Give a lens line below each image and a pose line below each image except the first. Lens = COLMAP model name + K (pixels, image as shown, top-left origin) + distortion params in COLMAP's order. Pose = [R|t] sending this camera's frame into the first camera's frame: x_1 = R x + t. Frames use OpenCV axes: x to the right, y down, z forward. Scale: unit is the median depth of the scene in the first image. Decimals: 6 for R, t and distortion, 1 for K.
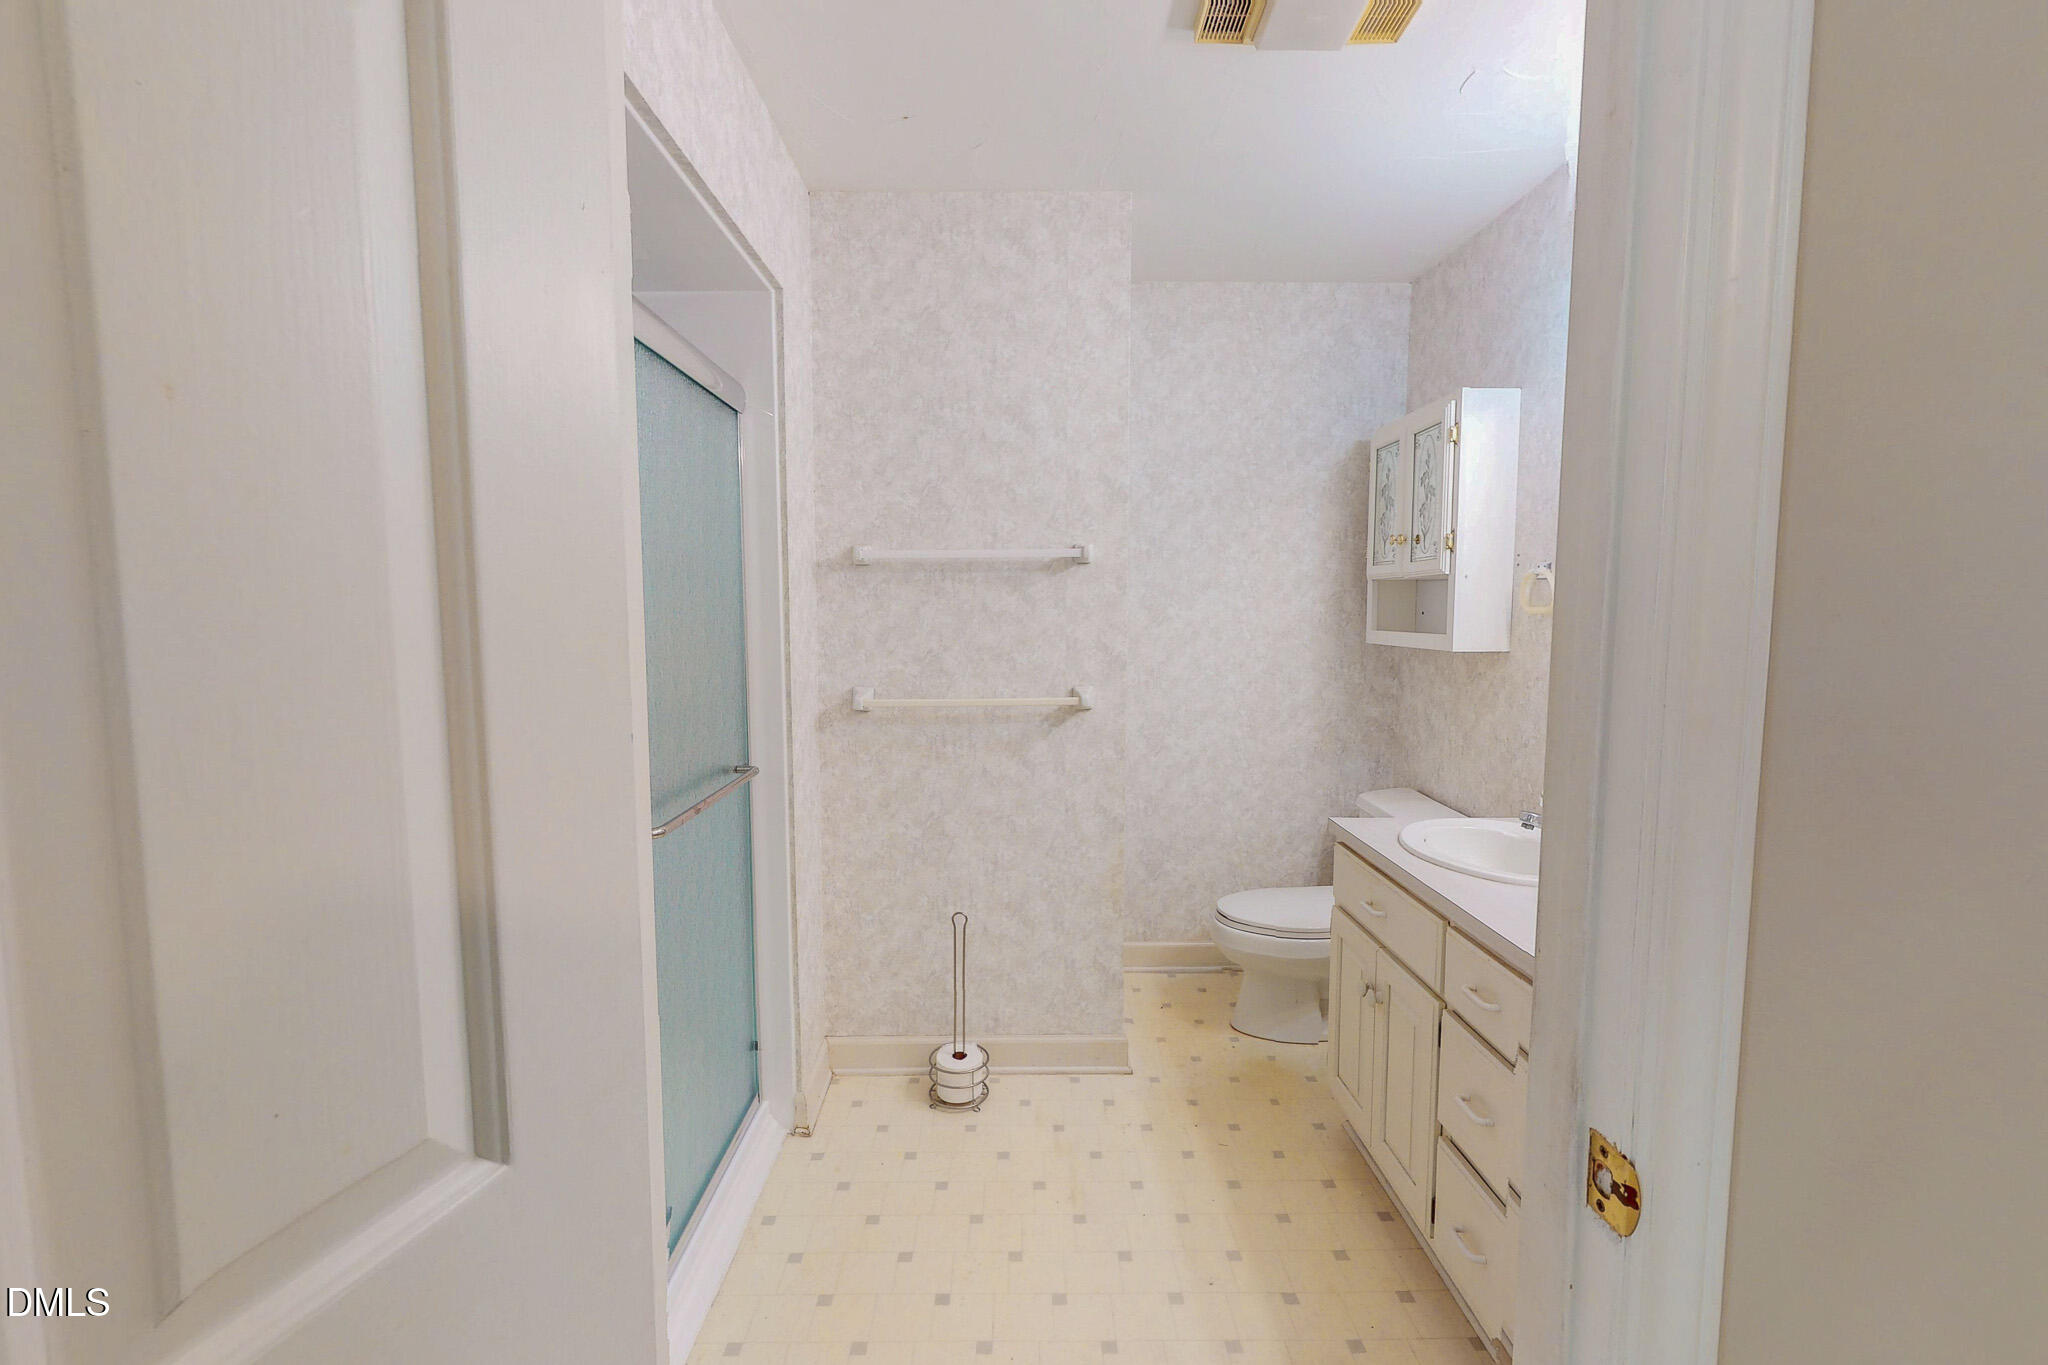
lens RADIAL K [[889.5, 0, 1022.3], [0, 889.5, 682.8], [0, 0, 1]] dist [-0.001018, 0.000307]
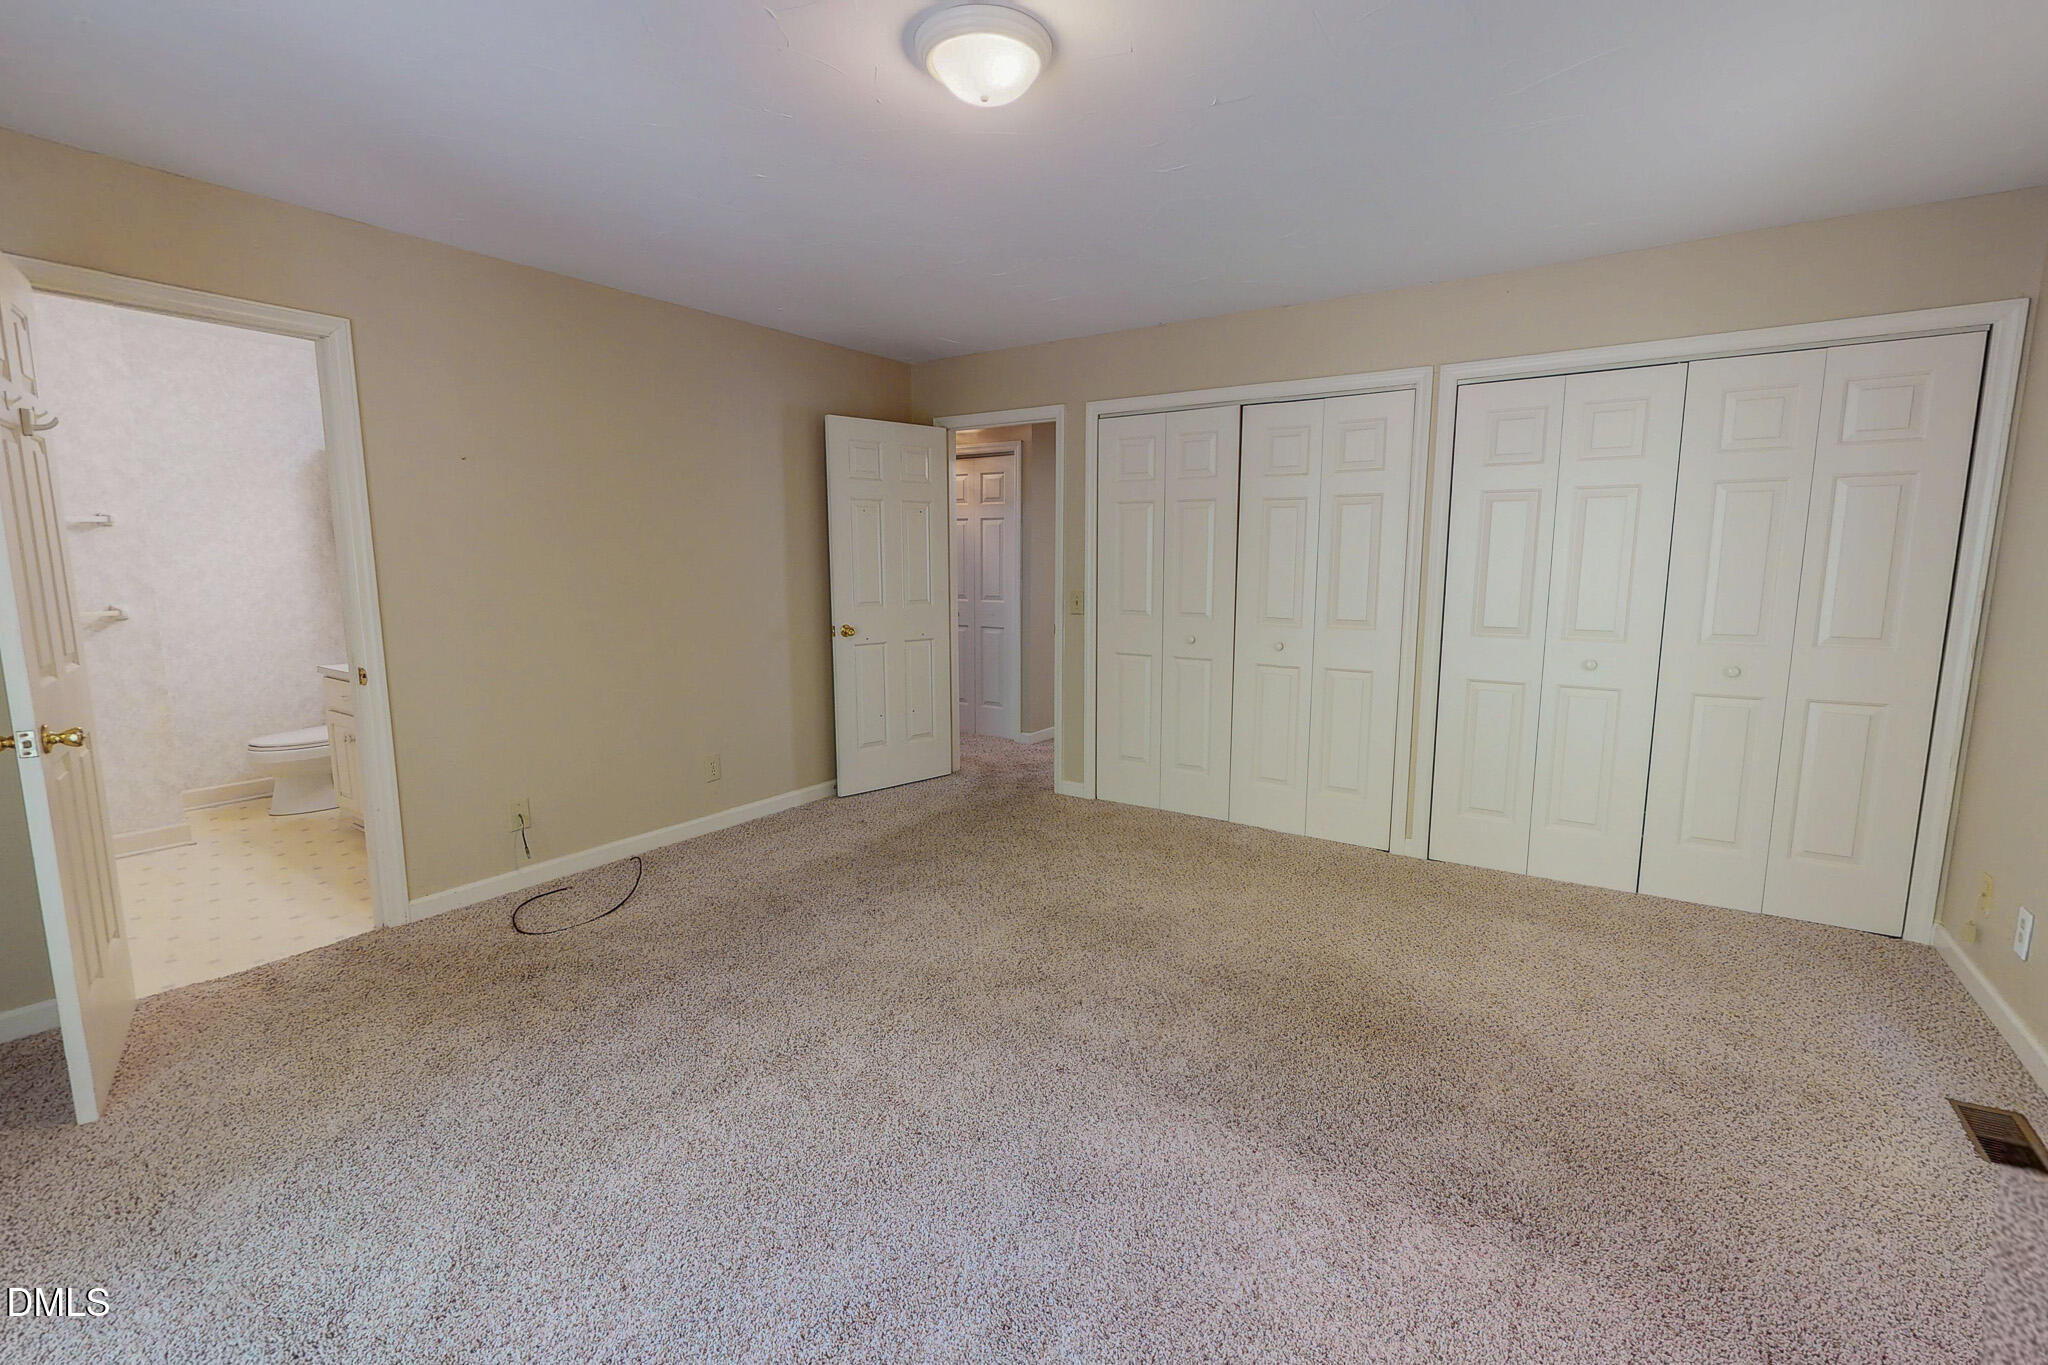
lens RADIAL K [[889.5, 0, 1012.2], [0, 889.5, 680.9], [0, 0, 1]] dist [-0.001018, 0.000307]
pose [[0.579986, -0.115758, 0.806360, -0.293361], [0.073970, 0.993247, 0.089383, 0.112816], [-0.811261, 0.007806, 0.584632, -1.175964]]
